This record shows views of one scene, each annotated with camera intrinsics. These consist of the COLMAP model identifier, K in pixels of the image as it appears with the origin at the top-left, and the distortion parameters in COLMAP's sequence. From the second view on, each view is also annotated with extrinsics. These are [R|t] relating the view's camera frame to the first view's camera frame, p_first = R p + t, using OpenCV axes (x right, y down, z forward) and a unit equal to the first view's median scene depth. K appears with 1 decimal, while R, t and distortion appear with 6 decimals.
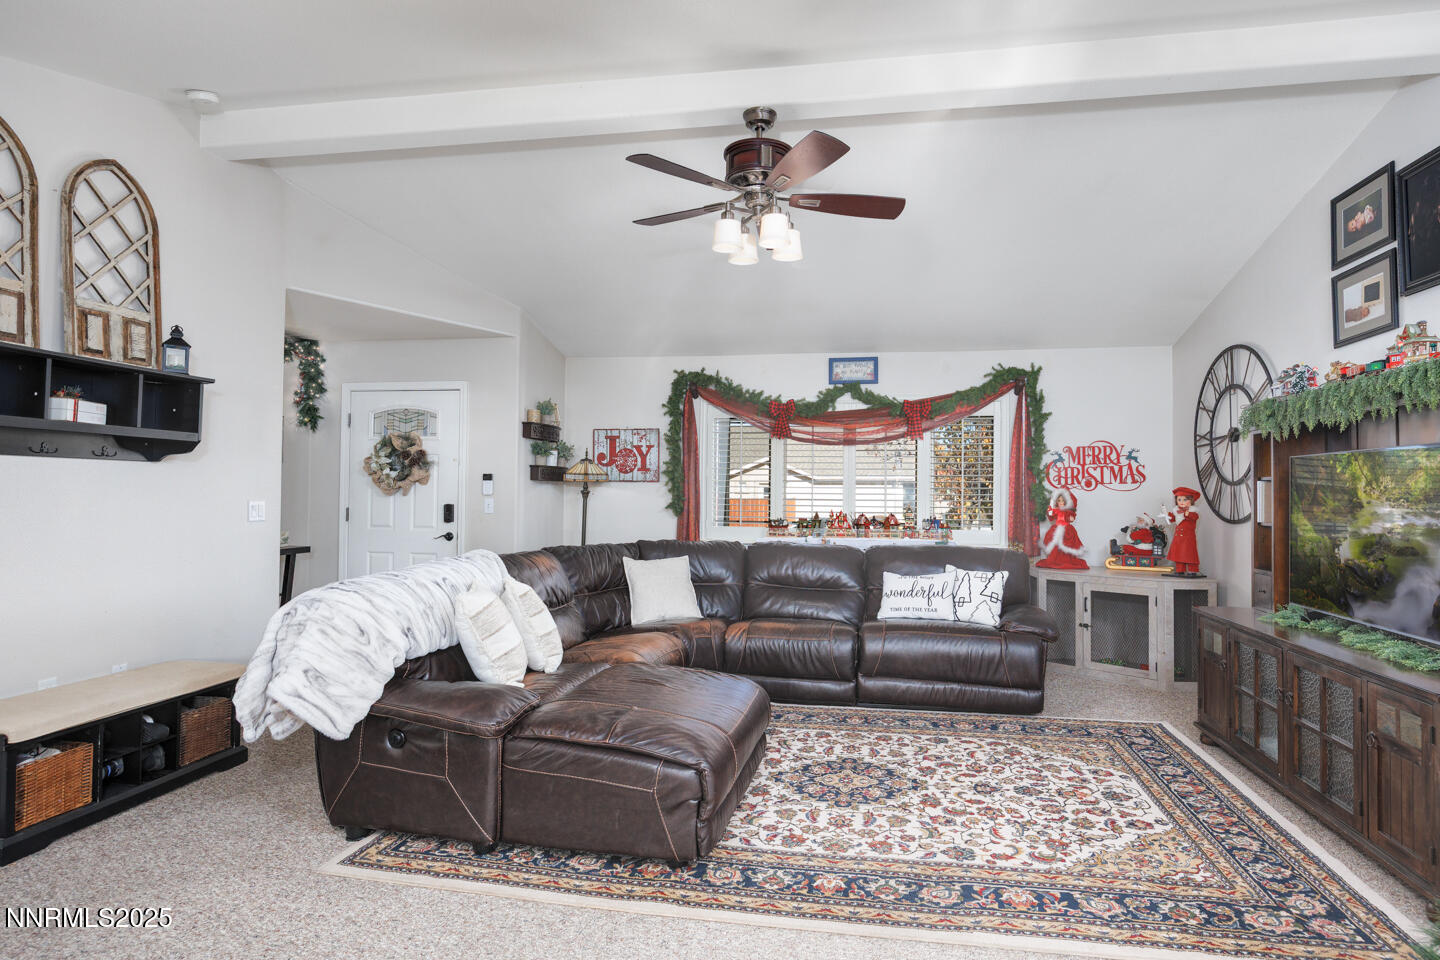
lens RADIAL K [[729.2, 0, 739.9], [0, 729.2, 427.9], [0, 0, 1]] dist [-0.006113, -0.001266]
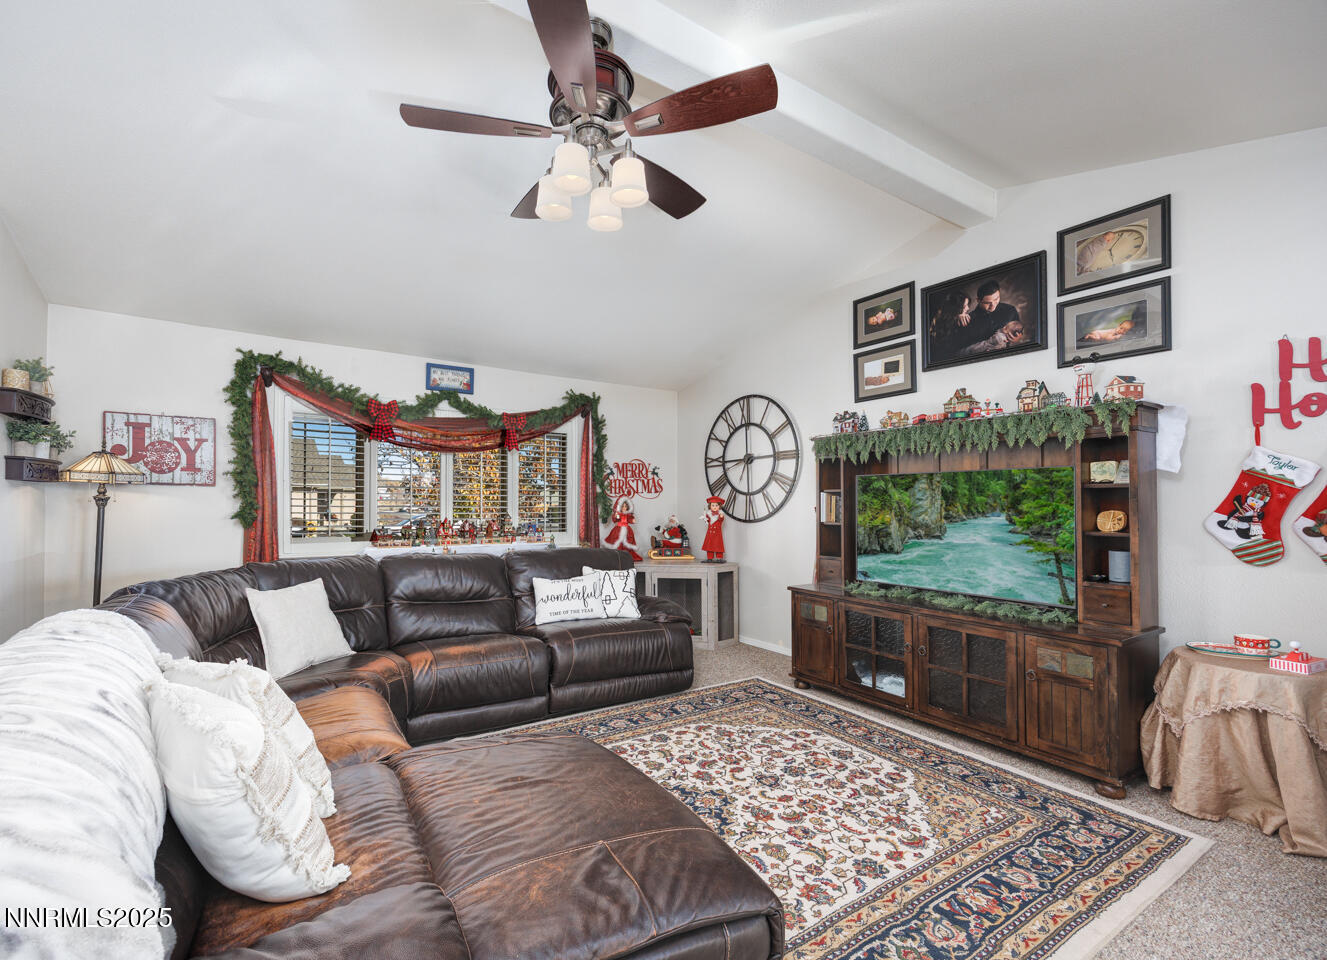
lens RADIAL K [[568.8, 0, 578.0], [0, 568.8, 473.0], [0, 0, 1]] dist [0.000627, 0.000133]
pose [[0.772153, 0.031319, 0.634664, -0.356161], [-0.058537, 0.998043, 0.021968, 0.041964], [-0.632735, -0.054114, 0.772476, 0.482947]]
